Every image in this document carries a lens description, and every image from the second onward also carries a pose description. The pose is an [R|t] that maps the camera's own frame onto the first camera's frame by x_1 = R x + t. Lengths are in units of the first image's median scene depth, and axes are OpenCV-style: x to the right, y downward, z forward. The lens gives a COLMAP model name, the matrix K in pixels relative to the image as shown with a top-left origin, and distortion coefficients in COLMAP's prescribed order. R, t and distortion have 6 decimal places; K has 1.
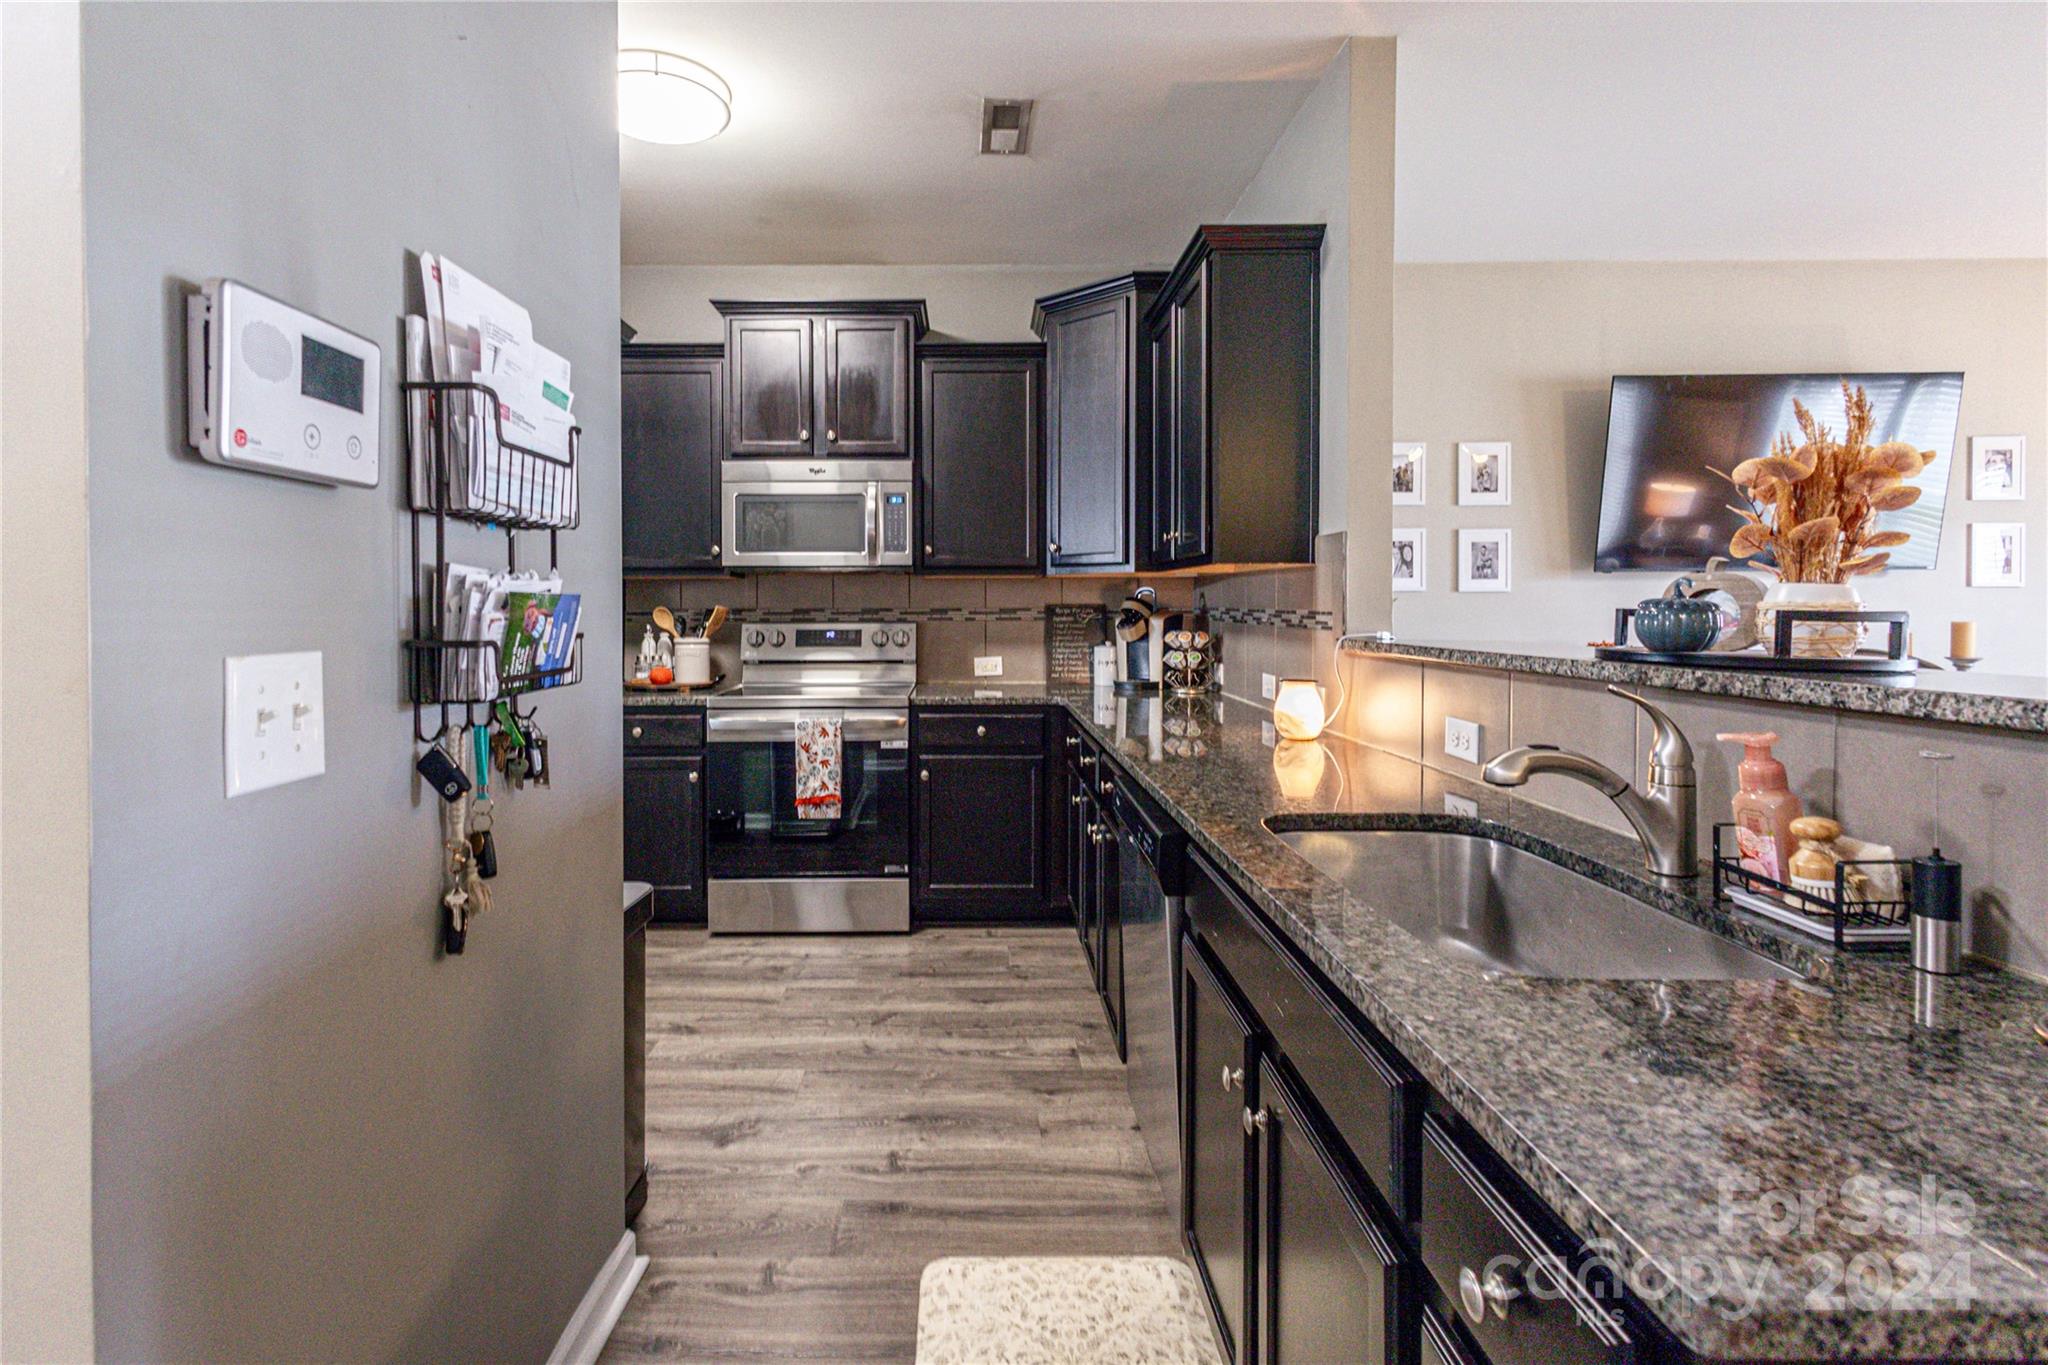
lens RADIAL K [[963.9, 0, 961.2], [0, 963.9, 613.4], [0, 0, 1]] dist [0.000447, -0.000205]
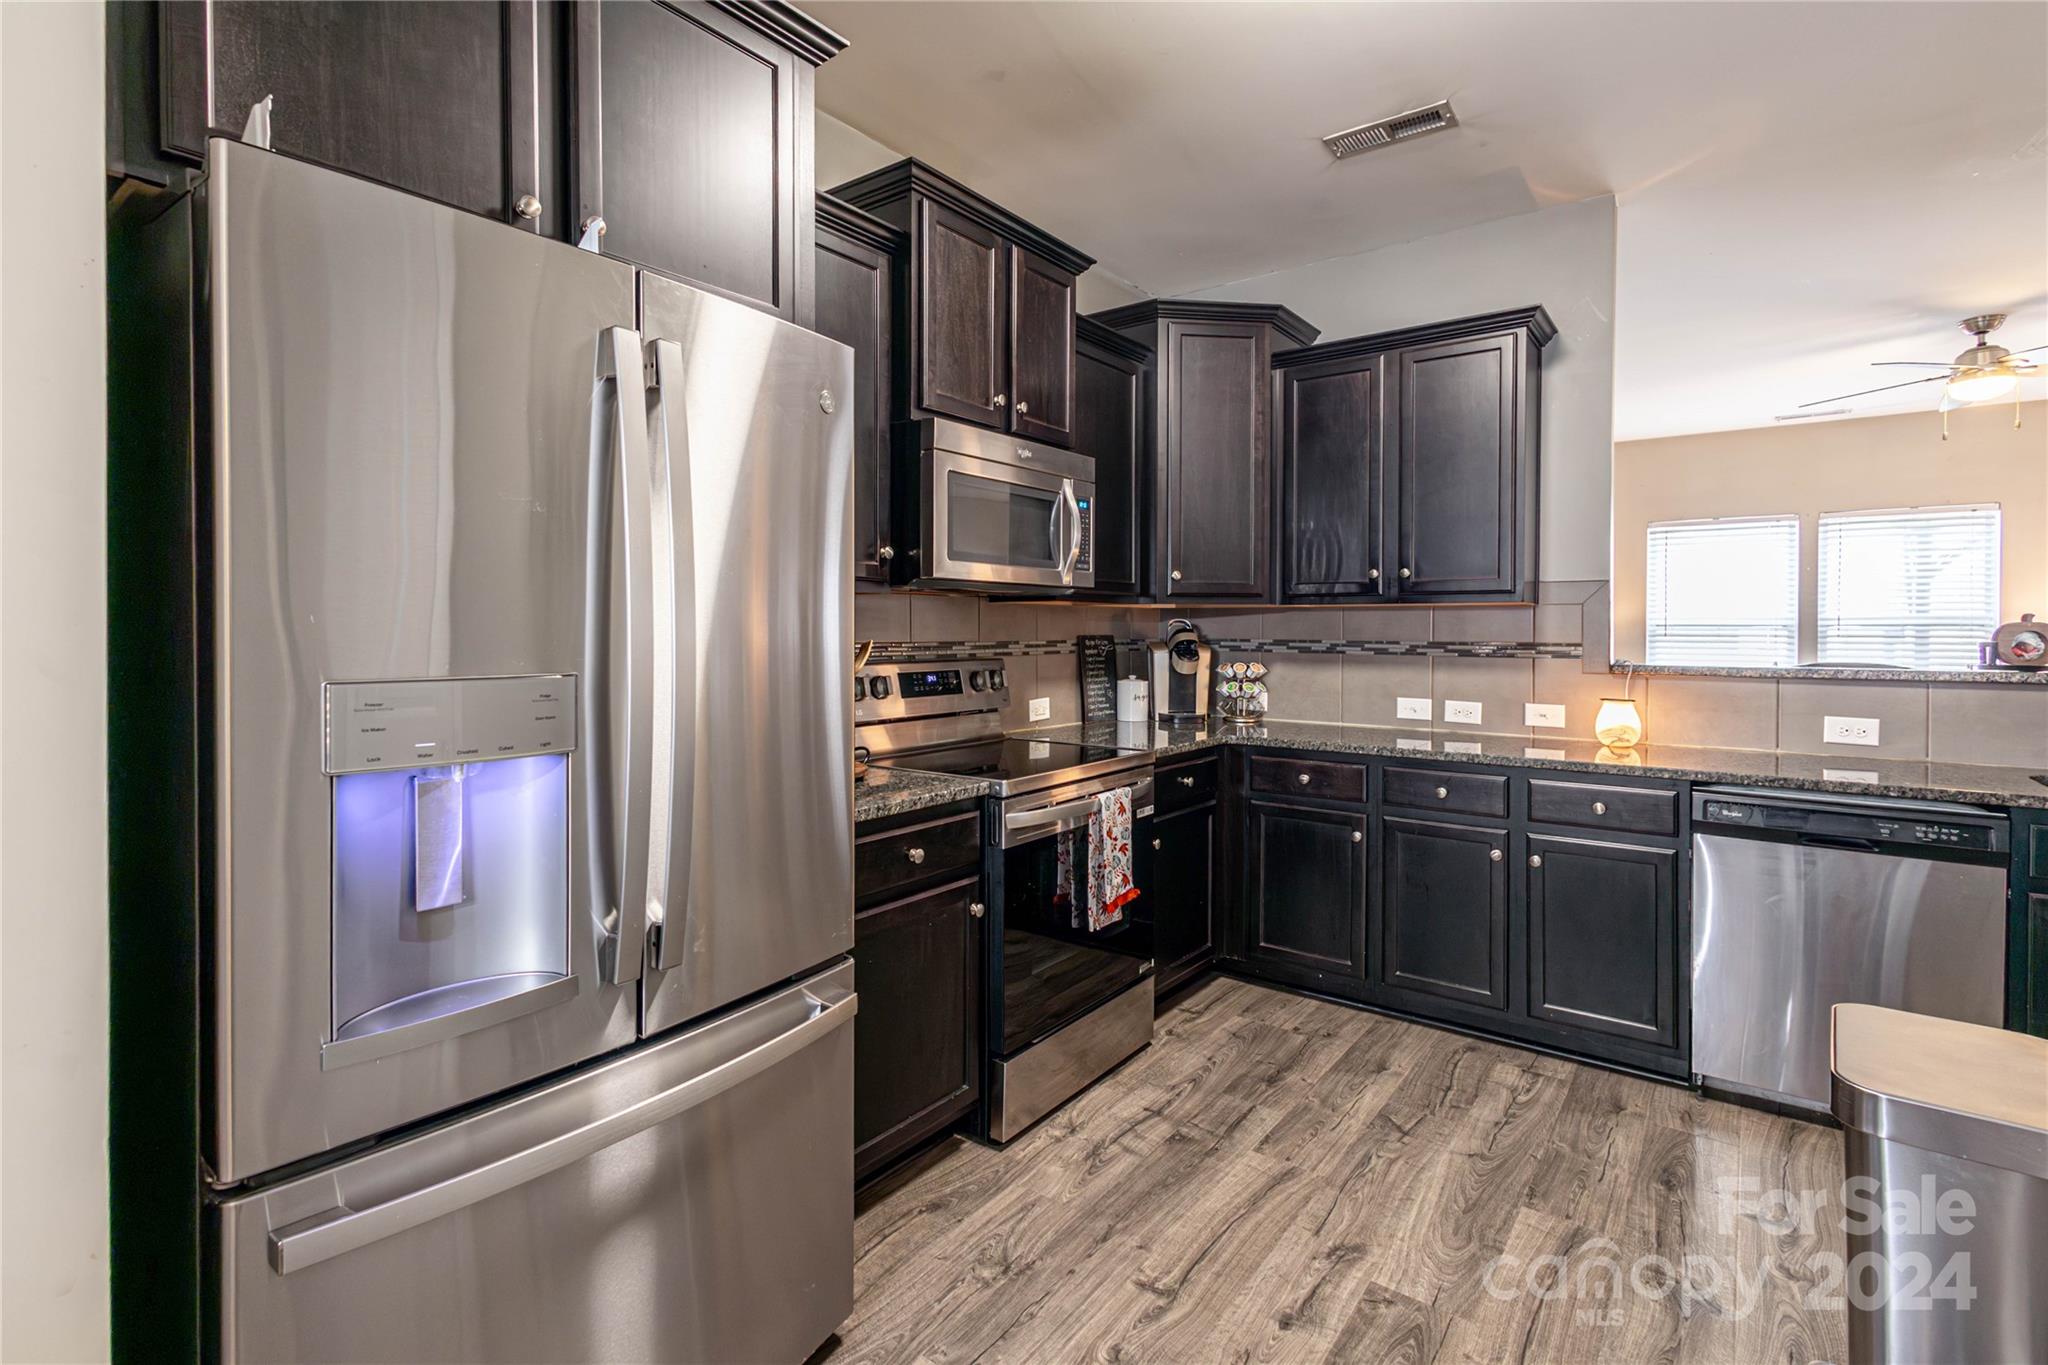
lens RADIAL K [[956.6, 0, 1000.8], [0, 956.6, 634.0], [0, 0, 1]] dist [0.001469, 0.000257]
pose [[0.614870, -0.000687, 0.788628, -0.719491], [0.005192, 0.999981, -0.003177, -0.009272], [-0.788611, 0.006048, 0.614862, 0.563813]]
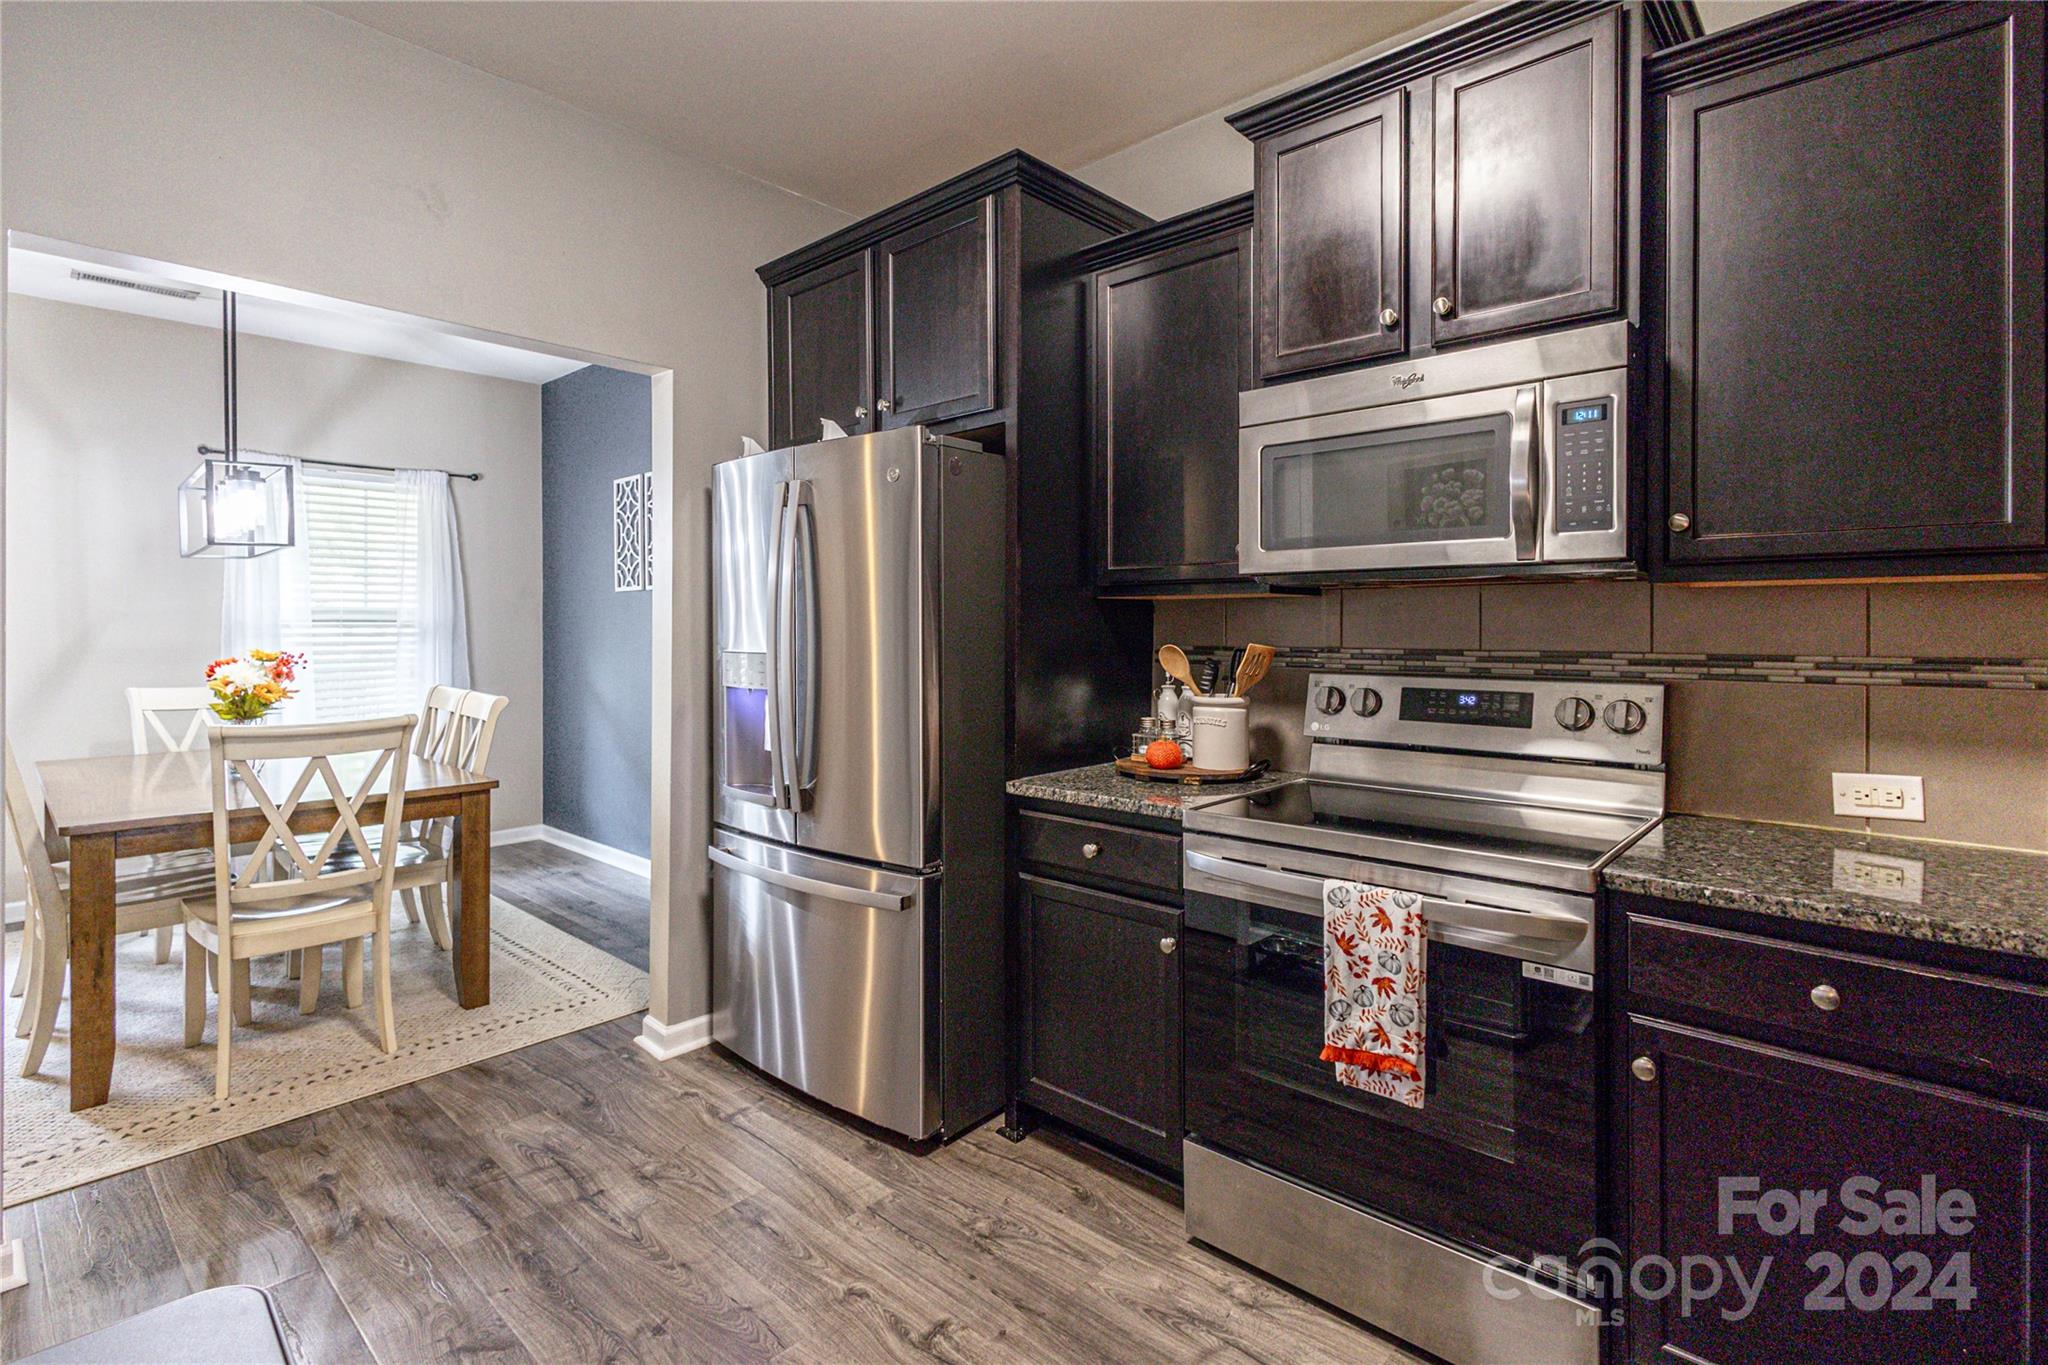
lens RADIAL K [[964.9, 0, 1024.3], [0, 964.9, 626.0], [0, 0, 1]] dist [0.011241, 0.000378]
pose [[0.742155, 0.002039, -0.670226, 0.040569], [-0.008152, 0.999949, -0.005985, -0.014189], [0.670179, 0.009906, 0.742133, 0.485059]]
